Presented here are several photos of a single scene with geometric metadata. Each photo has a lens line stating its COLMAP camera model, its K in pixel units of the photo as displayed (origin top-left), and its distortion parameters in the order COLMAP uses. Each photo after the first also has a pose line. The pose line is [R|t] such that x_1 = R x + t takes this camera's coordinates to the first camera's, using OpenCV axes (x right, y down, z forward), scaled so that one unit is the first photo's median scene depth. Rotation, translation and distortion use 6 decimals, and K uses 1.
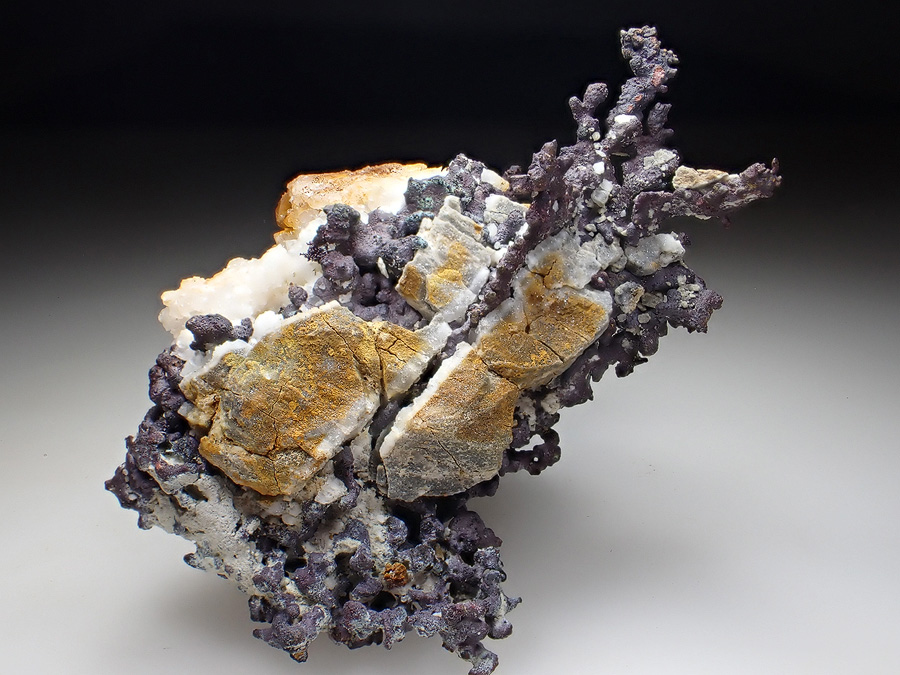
lens RADIAL K [[1166.9, 0, 450.0], [0, 1166.9, 337.5], [0, 0, 1]] dist [-0.006327, -0.020343]
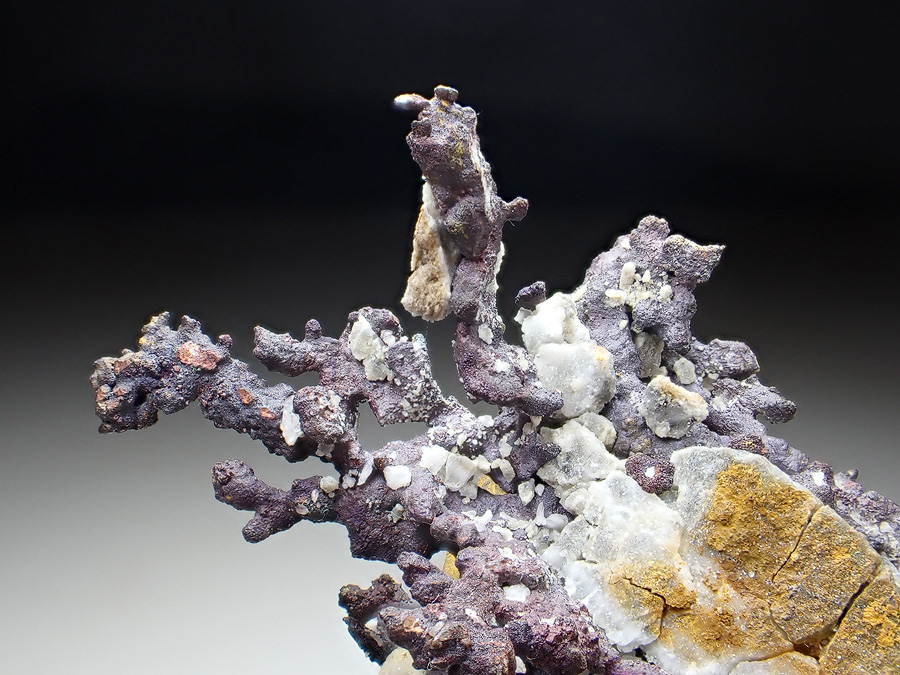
lens RADIAL K [[1166.9, 0, 450.0], [0, 1166.9, 337.5], [0, 0, 1]] dist [-0.006327, -0.020343]
pose [[-0.034187, -0.986399, 0.160771, 0.114656], [0.998099, -0.025443, 0.056135, -0.159644], [-0.051281, 0.162385, 0.985394, 0.565583]]
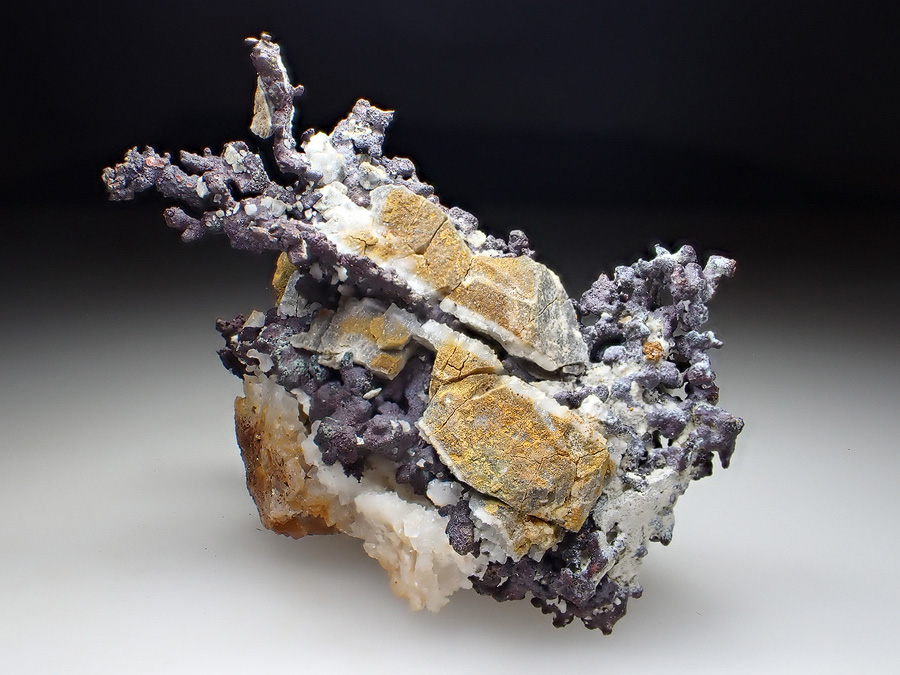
lens RADIAL K [[1166.9, 0, 450.0], [0, 1166.9, 337.5], [0, 0, 1]] dist [-0.006327, -0.020343]
pose [[-0.104636, -0.978754, 0.176329, -0.204731], [0.974325, -0.065347, 0.215452, -0.219346], [-0.199352, 0.194346, 0.960463, -0.031387]]
